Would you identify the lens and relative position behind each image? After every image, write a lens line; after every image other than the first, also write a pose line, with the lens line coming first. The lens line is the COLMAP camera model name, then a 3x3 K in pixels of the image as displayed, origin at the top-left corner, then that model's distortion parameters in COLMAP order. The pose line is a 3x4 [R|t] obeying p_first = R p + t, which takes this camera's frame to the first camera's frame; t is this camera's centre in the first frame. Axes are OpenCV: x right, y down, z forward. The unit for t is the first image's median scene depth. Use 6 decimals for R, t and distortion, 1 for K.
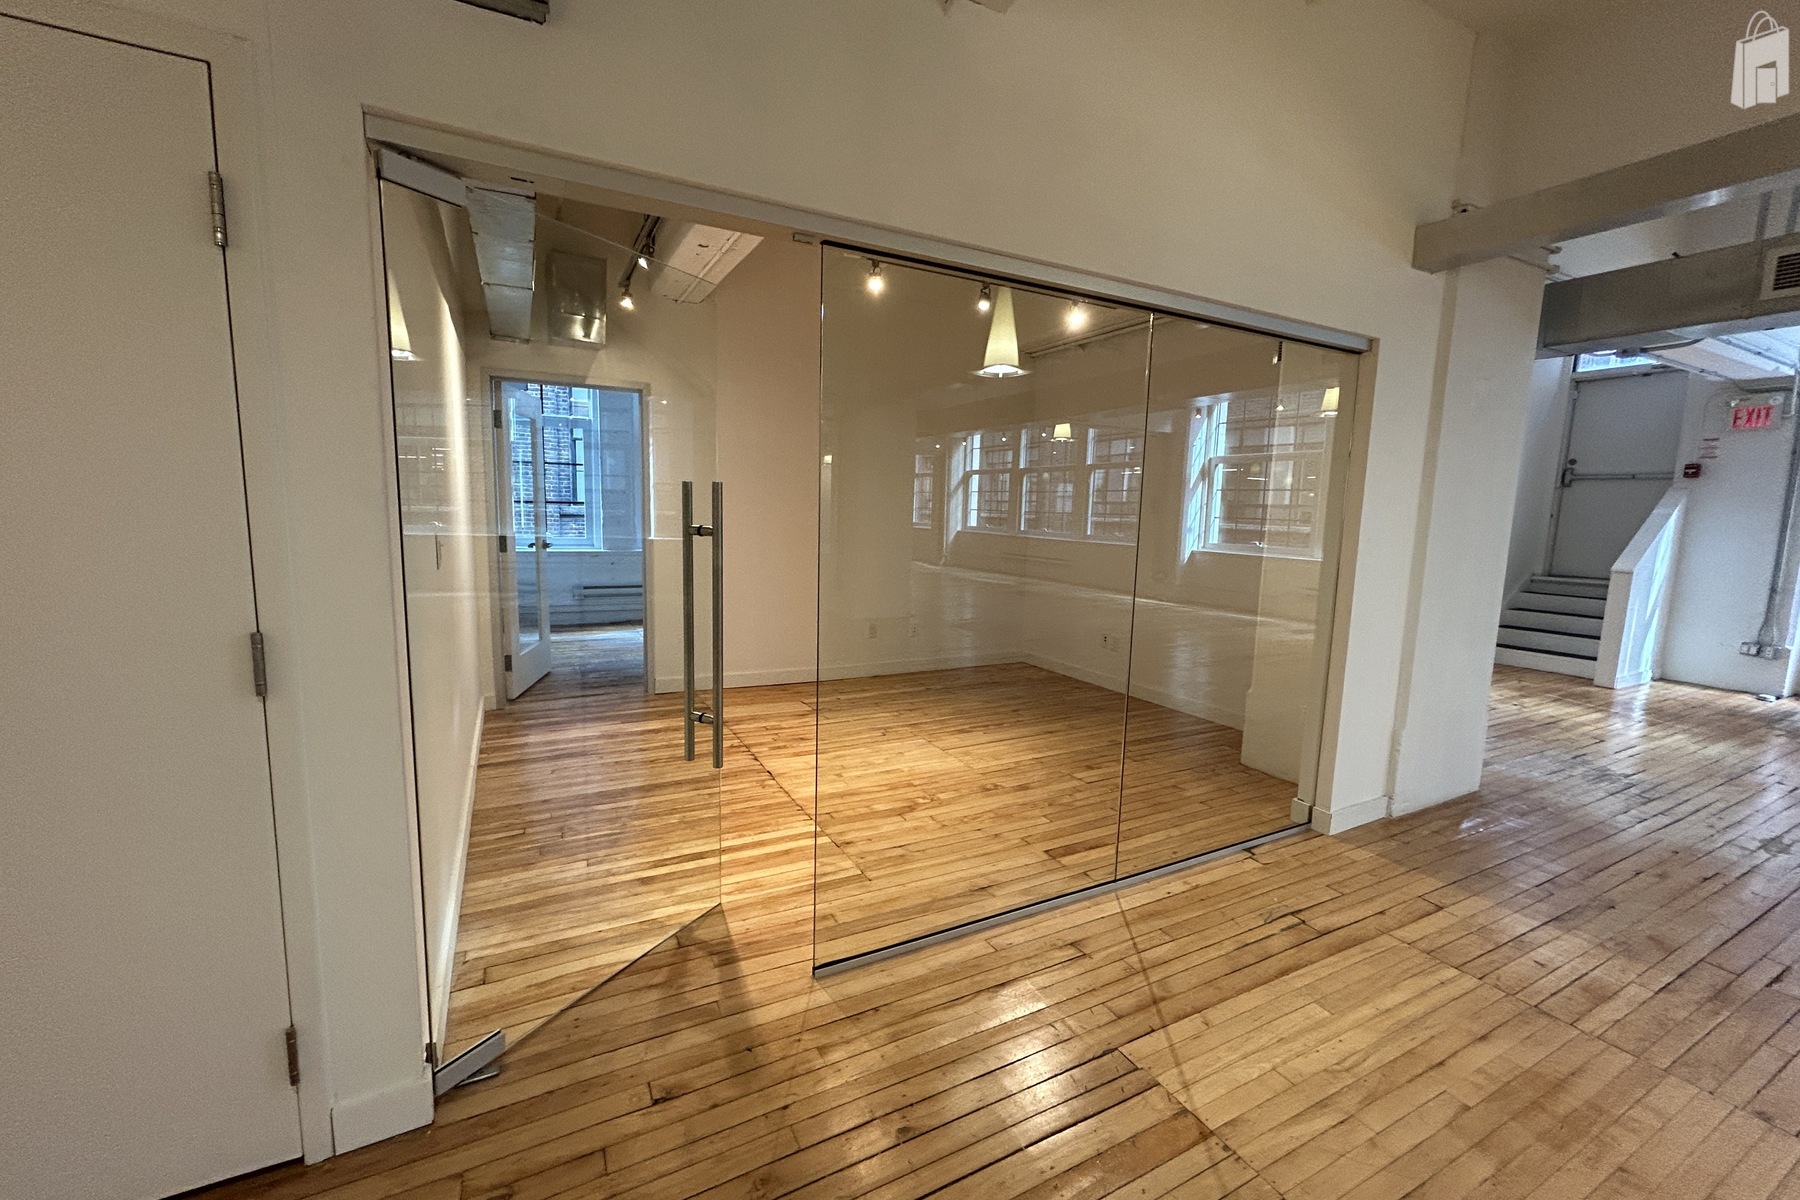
lens RADIAL K [[719.9, 0, 901.3], [0, 719.9, 598.0], [0, 0, 1]] dist [-0.002477, -0.000087]
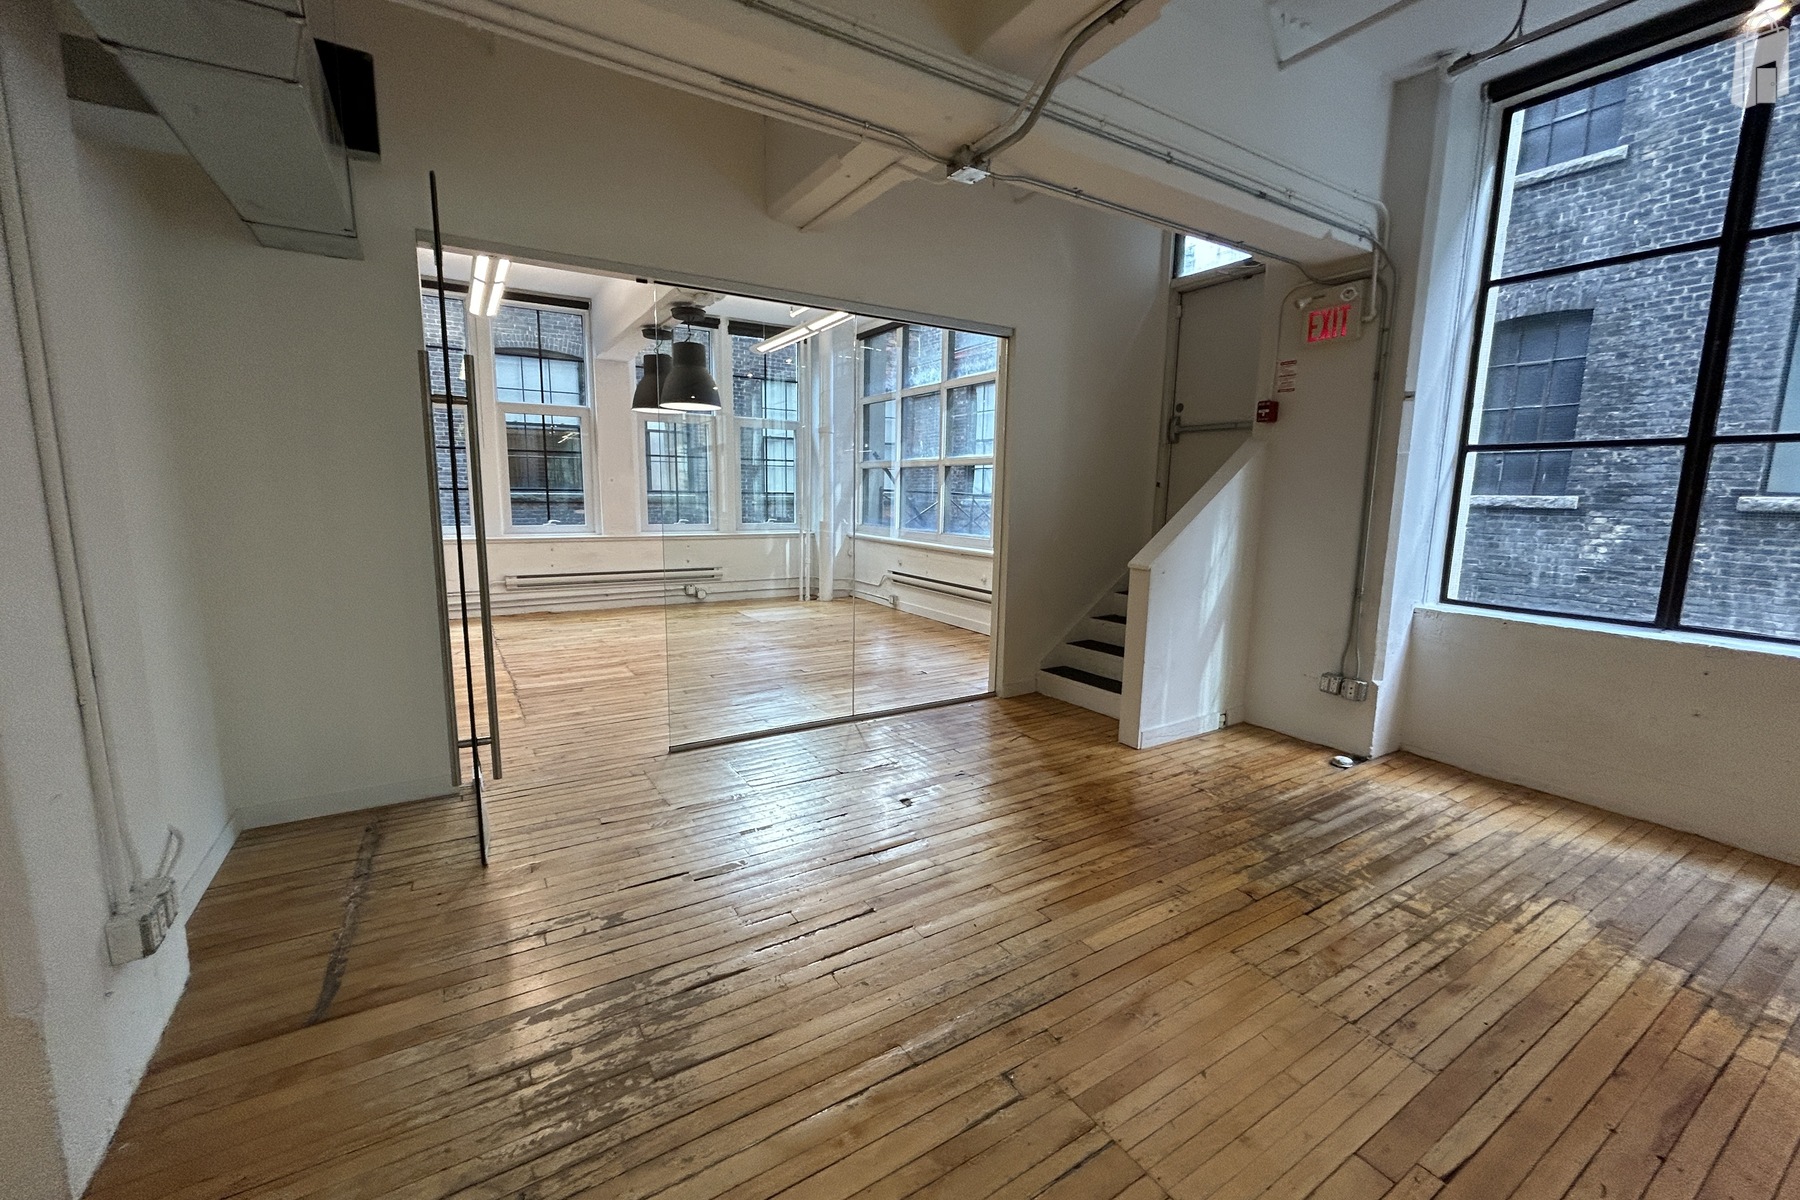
lens RADIAL K [[719.9, 0, 899.5], [0, 719.9, 596.1], [0, 0, 1]] dist [-0.002477, -0.000087]
pose [[0.997223, -0.014923, 0.072958, 0.750110], [0.012958, 0.999543, 0.027328, -0.031896], [-0.073333, -0.026307, 0.996961, 0.380025]]
